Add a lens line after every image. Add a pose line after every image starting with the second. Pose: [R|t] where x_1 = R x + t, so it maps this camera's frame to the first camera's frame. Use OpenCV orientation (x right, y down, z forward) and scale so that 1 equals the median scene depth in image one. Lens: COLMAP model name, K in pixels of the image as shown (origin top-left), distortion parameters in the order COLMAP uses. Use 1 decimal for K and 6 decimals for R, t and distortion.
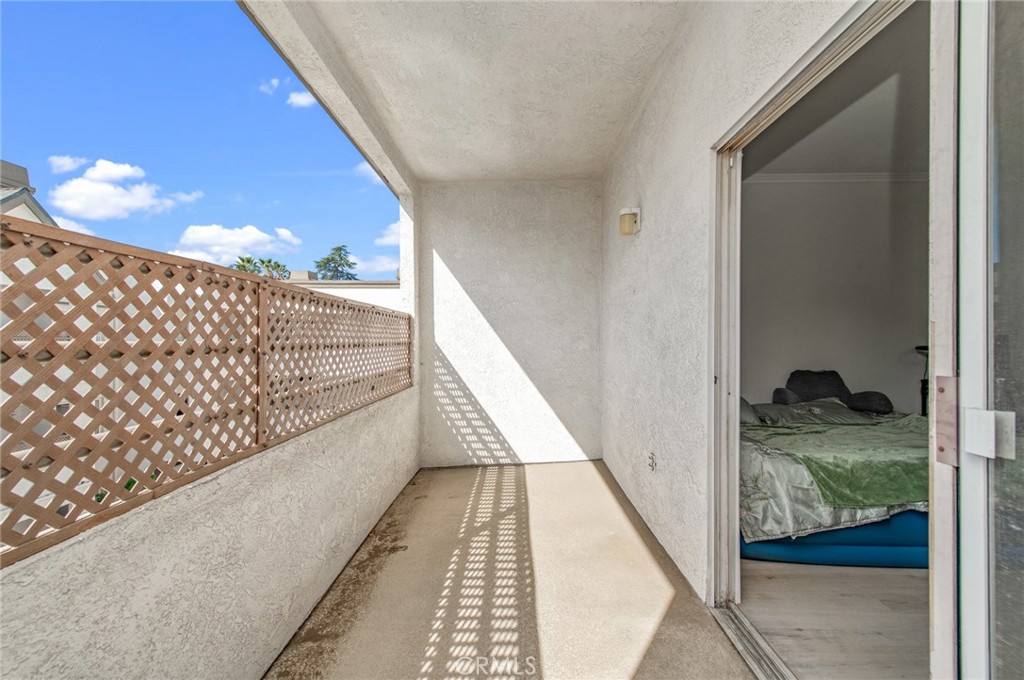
lens RADIAL K [[403.4, 0, 514.0], [0, 403.4, 337.1], [0, 0, 1]] dist [0.010797, -0.001792]
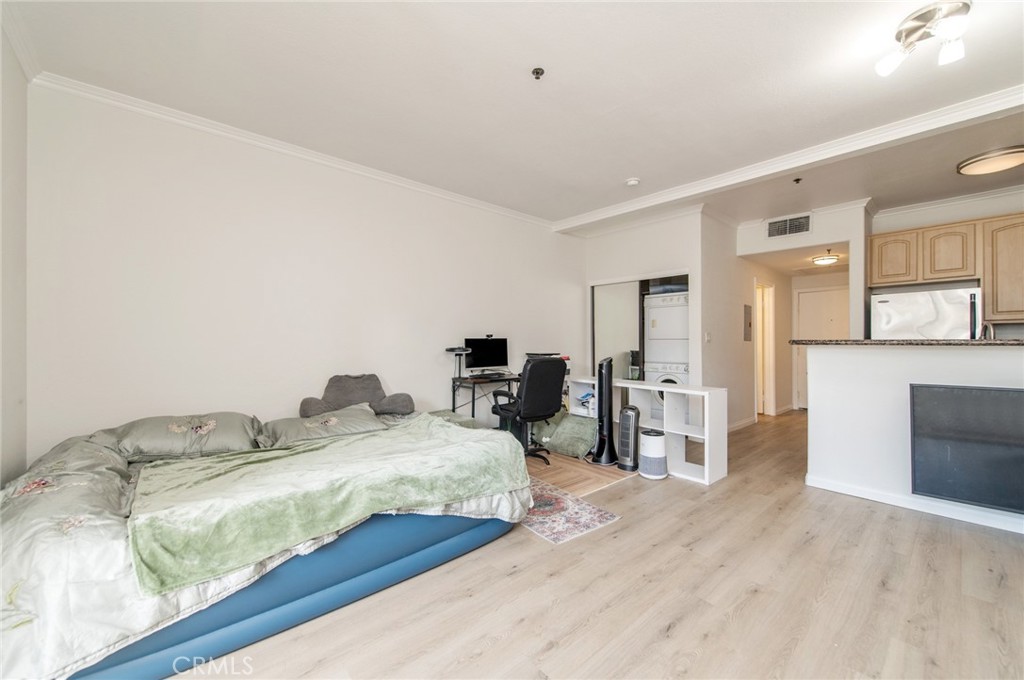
lens RADIAL K [[403.4, 0, 510.6], [0, 403.4, 342.1], [0, 0, 1]] dist [0.010797, -0.001792]
pose [[0.755668, -0.003095, 0.654948, 0.502669], [-0.000468, 0.999986, 0.005265, 0.003132], [-0.654955, -0.004286, 0.755656, 0.084378]]
